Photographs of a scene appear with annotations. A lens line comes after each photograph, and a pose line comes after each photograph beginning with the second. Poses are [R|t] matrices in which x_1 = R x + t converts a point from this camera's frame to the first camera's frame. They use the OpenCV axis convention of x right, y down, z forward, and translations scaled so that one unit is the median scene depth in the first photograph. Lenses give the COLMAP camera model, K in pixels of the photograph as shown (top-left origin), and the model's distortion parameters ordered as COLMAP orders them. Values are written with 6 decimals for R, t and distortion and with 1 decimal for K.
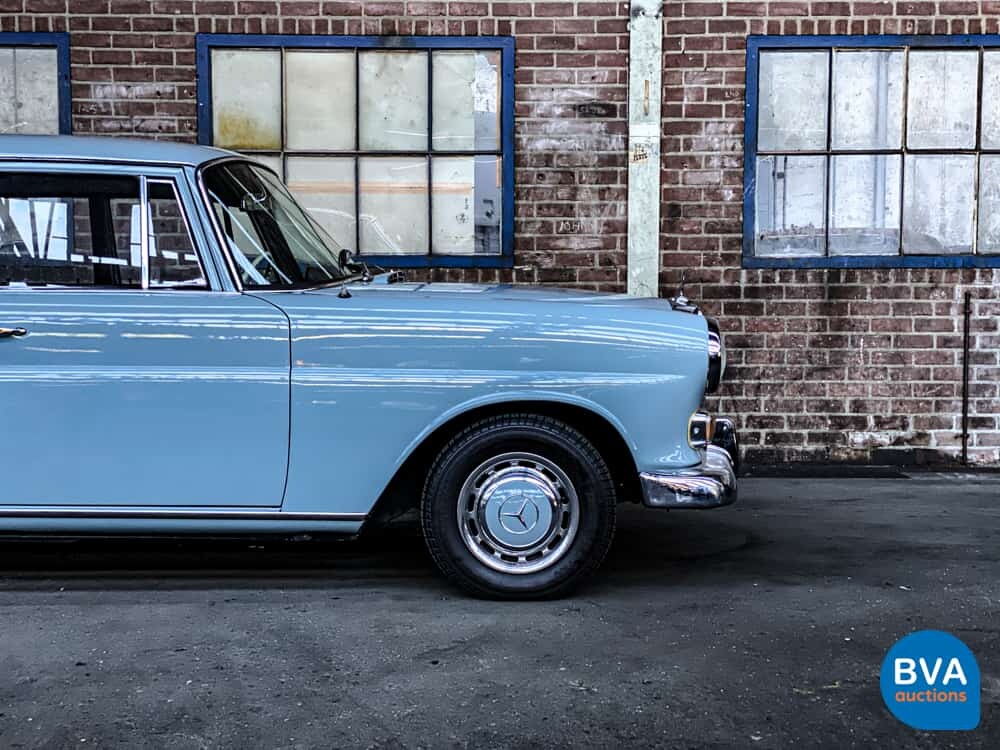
lens RADIAL K [[1453.2, 0, 504.2], [0, 1453.2, 358.2], [0, 0, 1]] dist [0.182458, -0.401148]
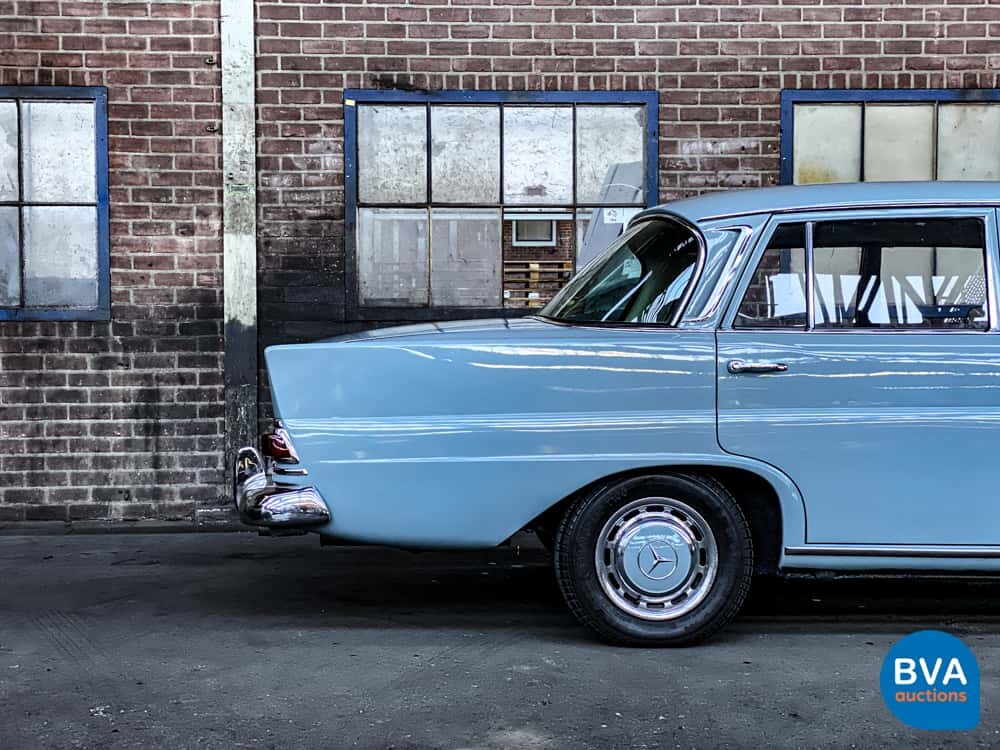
lens RADIAL K [[1453.2, 0, 504.2], [0, 1453.2, 358.2], [0, 0, 1]] dist [0.182458, -0.401148]
pose [[0.999006, -0.005725, 0.044207, -0.445044], [0.007599, 0.999074, -0.042340, 0.006373], [-0.043924, 0.042634, 0.998125, 0.003613]]
